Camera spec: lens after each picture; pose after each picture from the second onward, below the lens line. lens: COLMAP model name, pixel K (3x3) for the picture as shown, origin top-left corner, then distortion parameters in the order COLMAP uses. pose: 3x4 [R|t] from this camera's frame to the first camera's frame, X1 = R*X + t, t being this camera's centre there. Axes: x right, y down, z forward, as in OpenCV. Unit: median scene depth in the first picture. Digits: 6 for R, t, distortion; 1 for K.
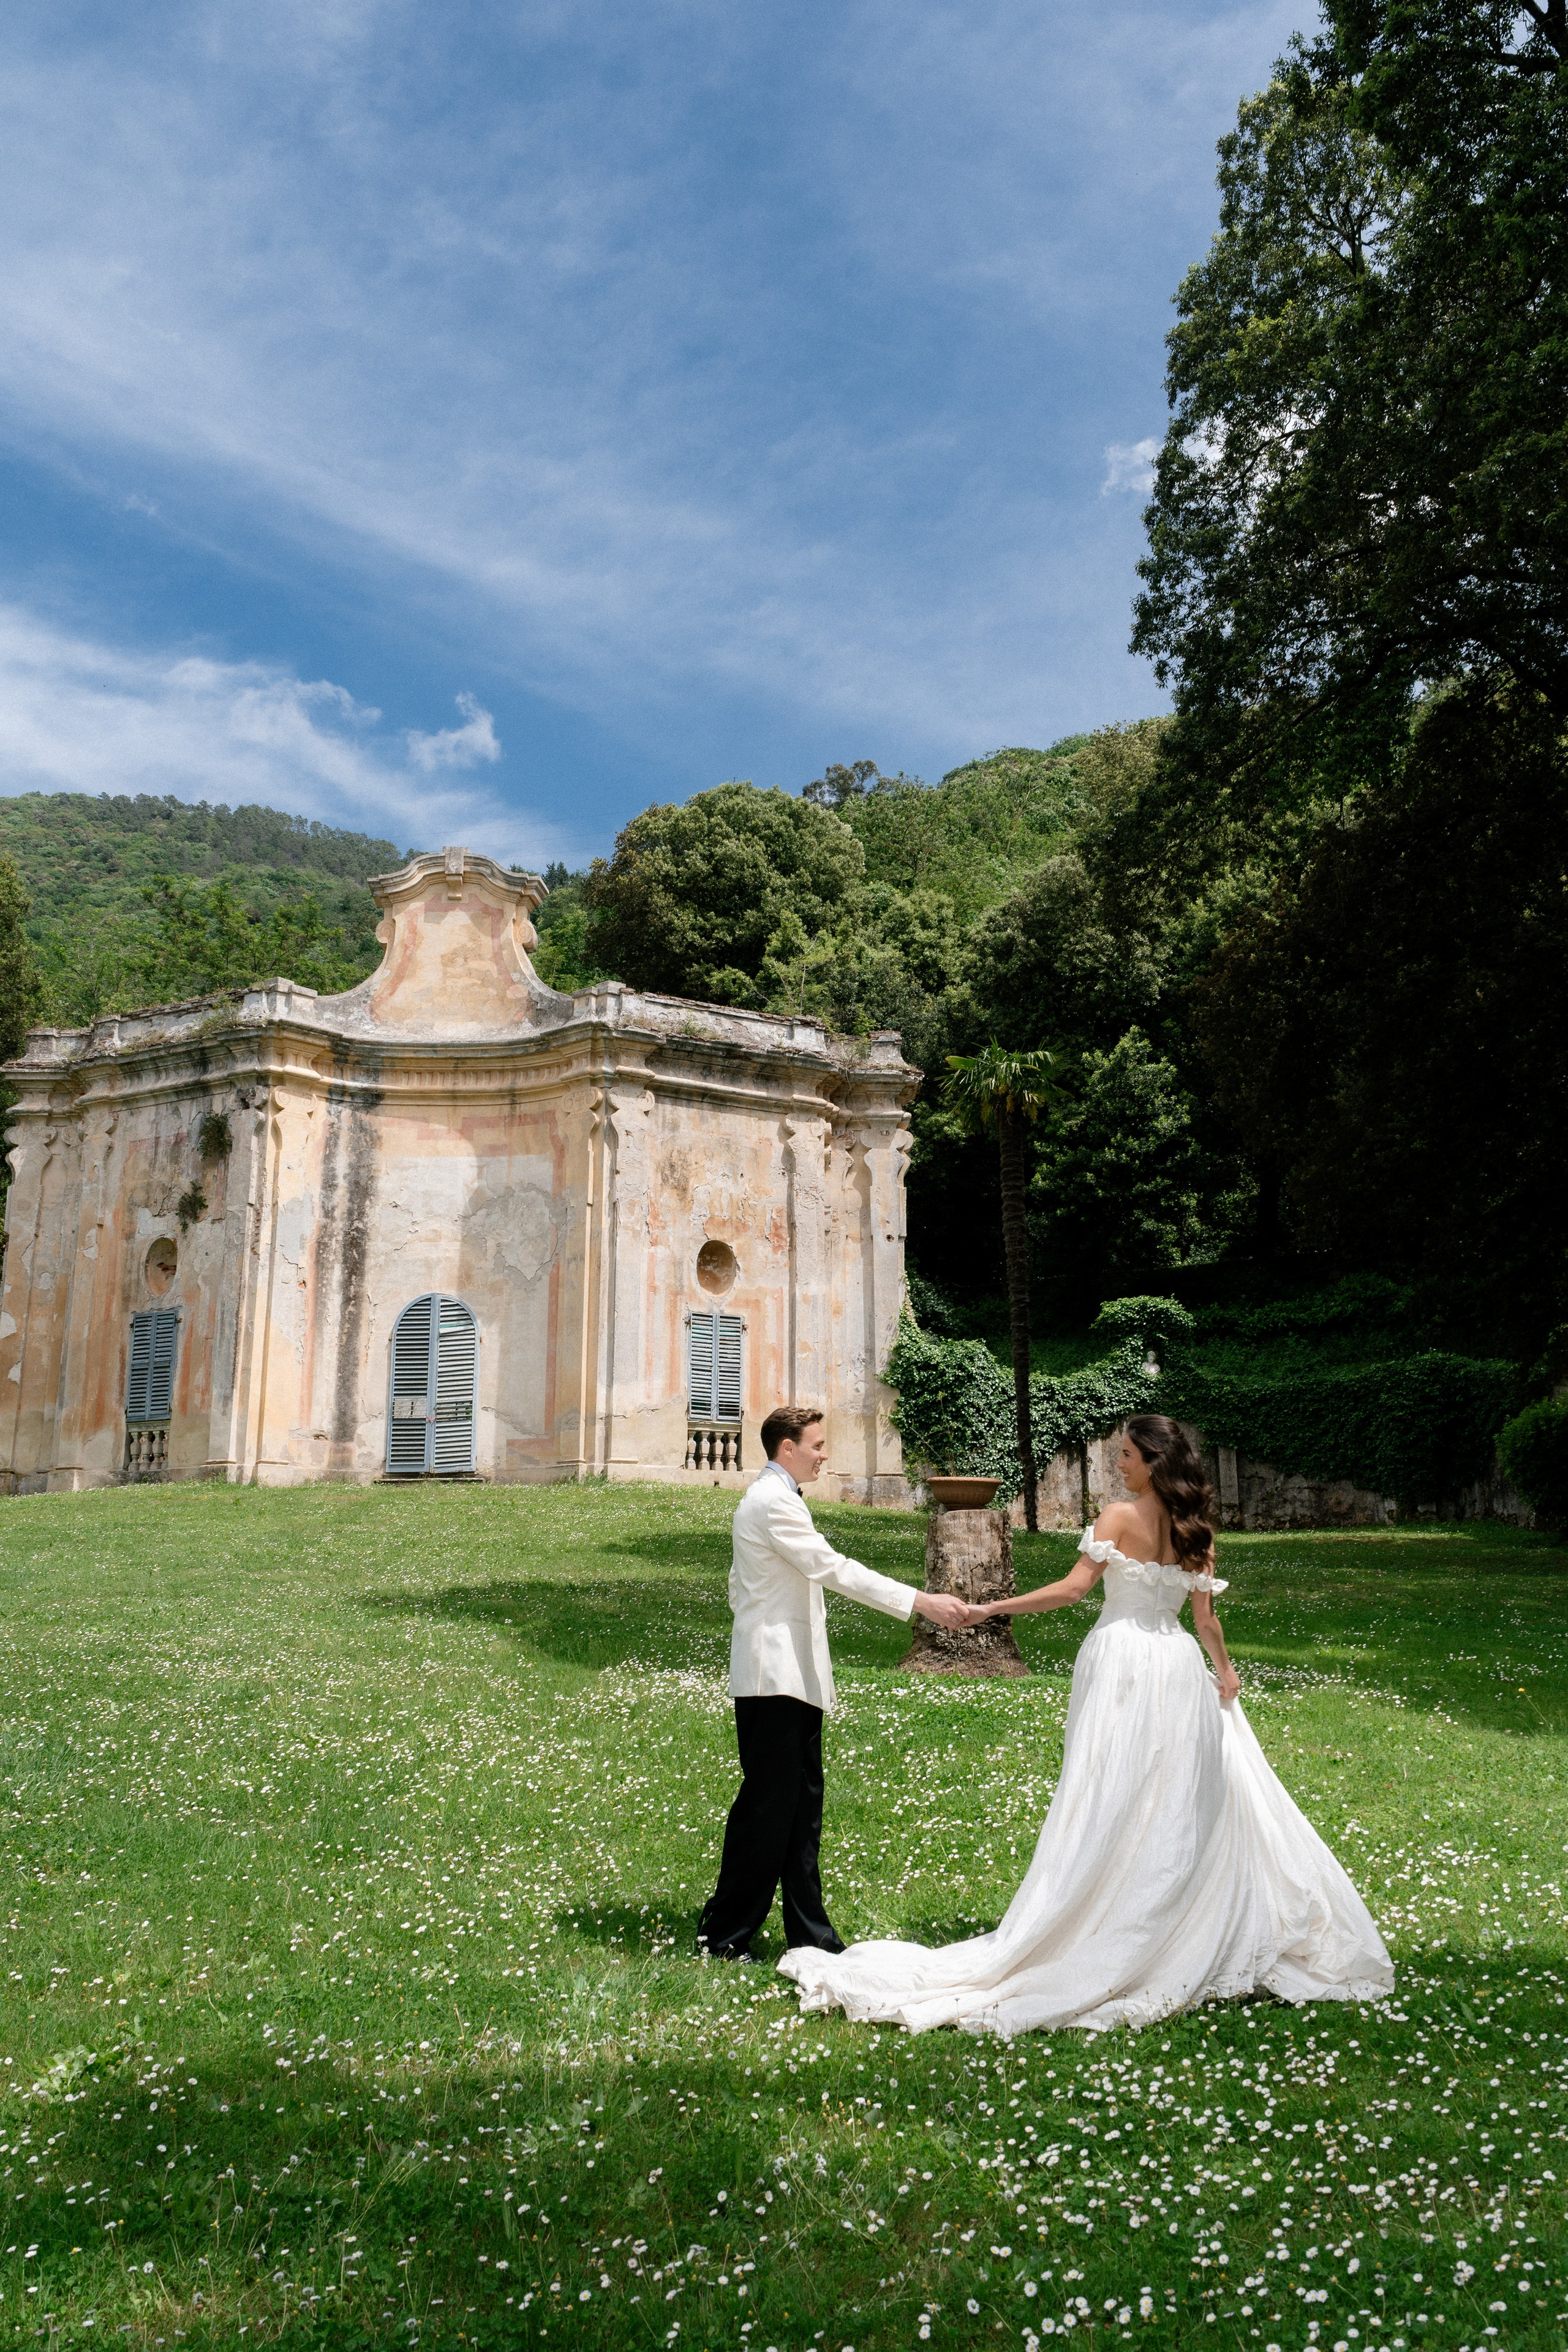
lens RADIAL K [[1926.3, 0, 786.2], [0, 1926.3, 1175.9], [0, 0, 1]] dist [0.002174, -0.002332]
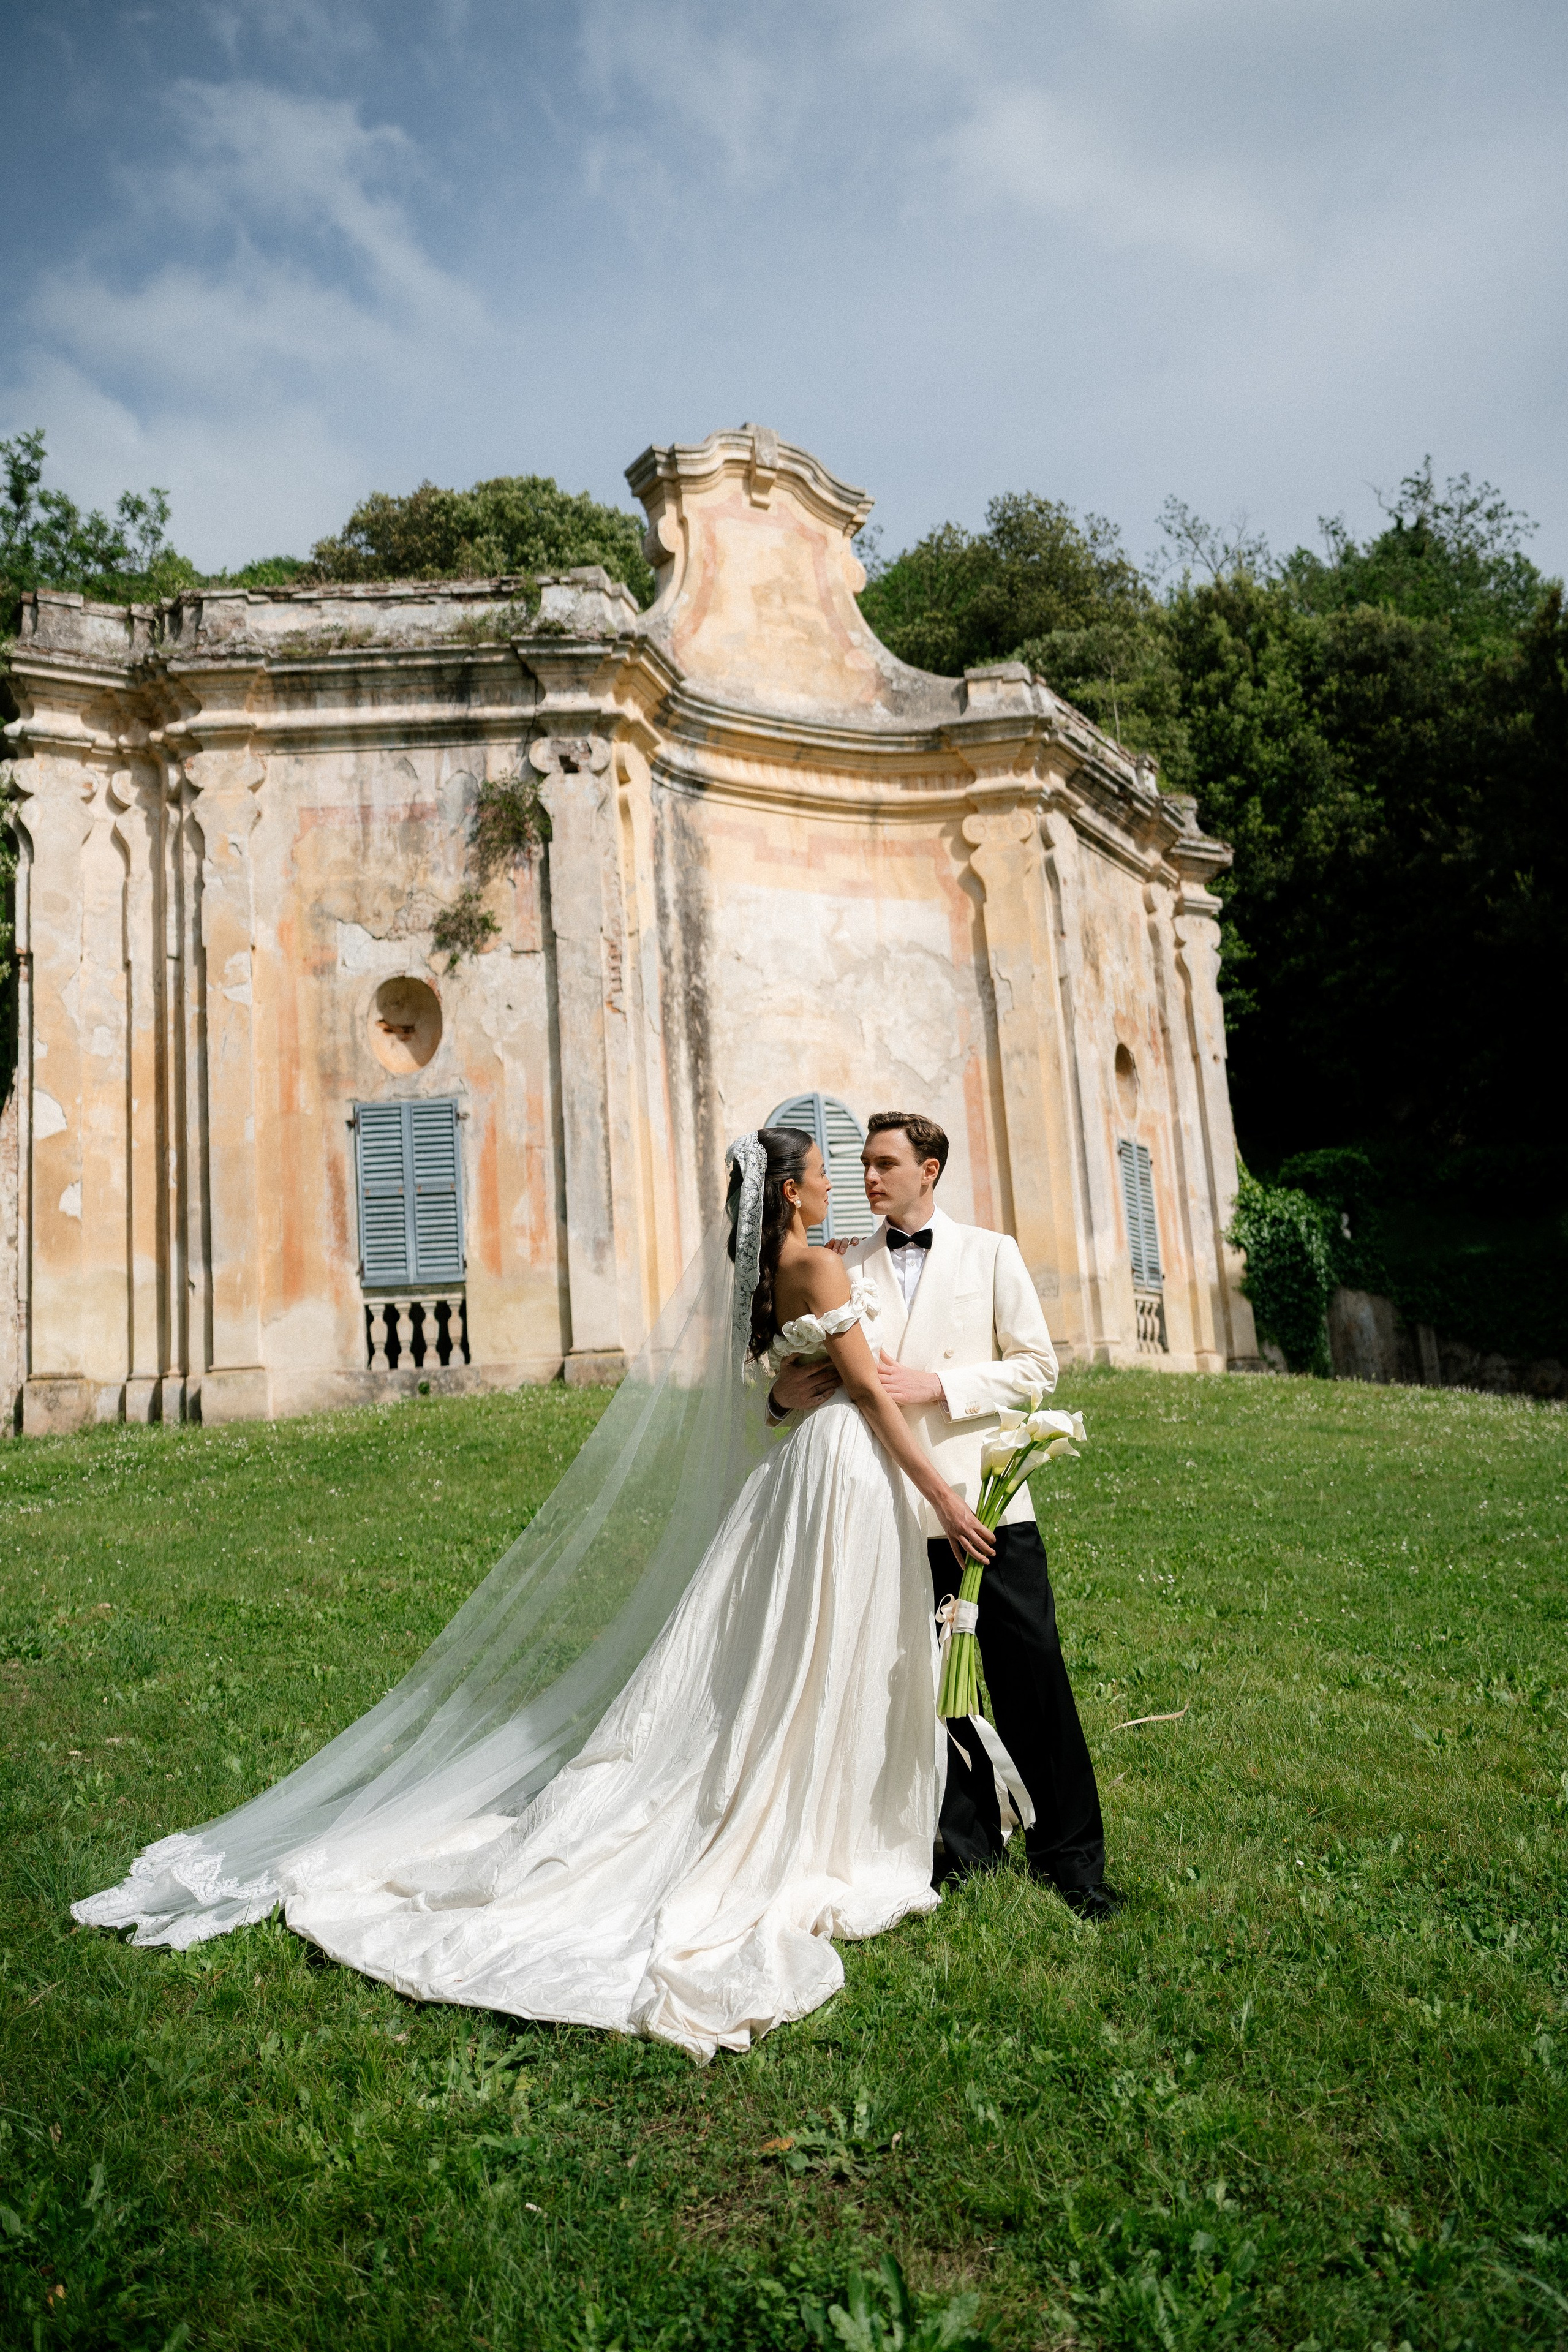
lens RADIAL K [[1926.3, 0, 754.4], [0, 1926.3, 1176.4], [0, 0, 1]] dist [0.002174, -0.002332]
pose [[0.866502, 0.031901, 0.498153, -0.516551], [-0.057416, 0.997702, 0.035981, 0.065226], [-0.495860, -0.059779, 0.866342, 0.429563]]
